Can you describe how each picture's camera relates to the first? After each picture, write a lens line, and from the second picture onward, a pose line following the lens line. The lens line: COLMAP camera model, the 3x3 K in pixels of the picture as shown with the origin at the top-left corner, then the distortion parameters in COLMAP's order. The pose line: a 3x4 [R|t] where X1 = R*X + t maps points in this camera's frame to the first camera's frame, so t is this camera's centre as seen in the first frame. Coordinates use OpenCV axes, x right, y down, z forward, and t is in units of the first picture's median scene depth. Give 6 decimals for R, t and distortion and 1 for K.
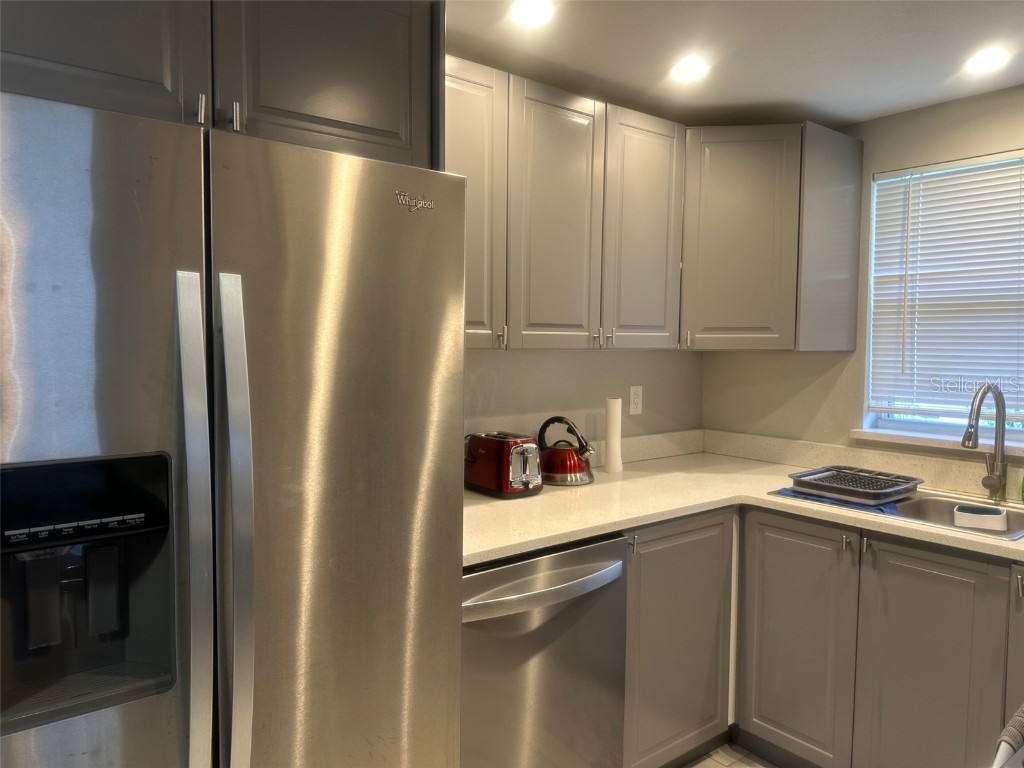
lens RADIAL K [[712.1, 0, 511.5], [0, 712.1, 387.7], [0, 0, 1]] dist [0.099905, -0.147182]
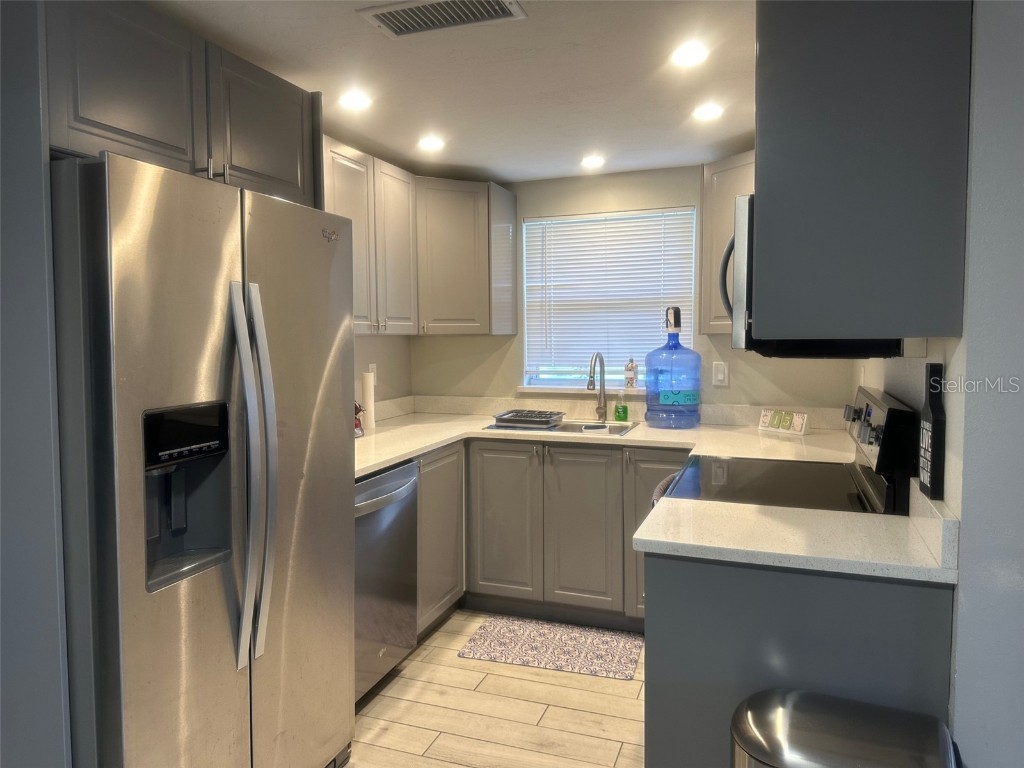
lens RADIAL K [[712.1, 0, 511.5], [0, 712.1, 387.7], [0, 0, 1]] dist [0.099905, -0.147182]
pose [[0.844885, -0.051596, 0.532454, -0.365201], [0.045075, 0.998664, 0.025248, 0.024088], [-0.533046, 0.002669, 0.846082, -0.278707]]
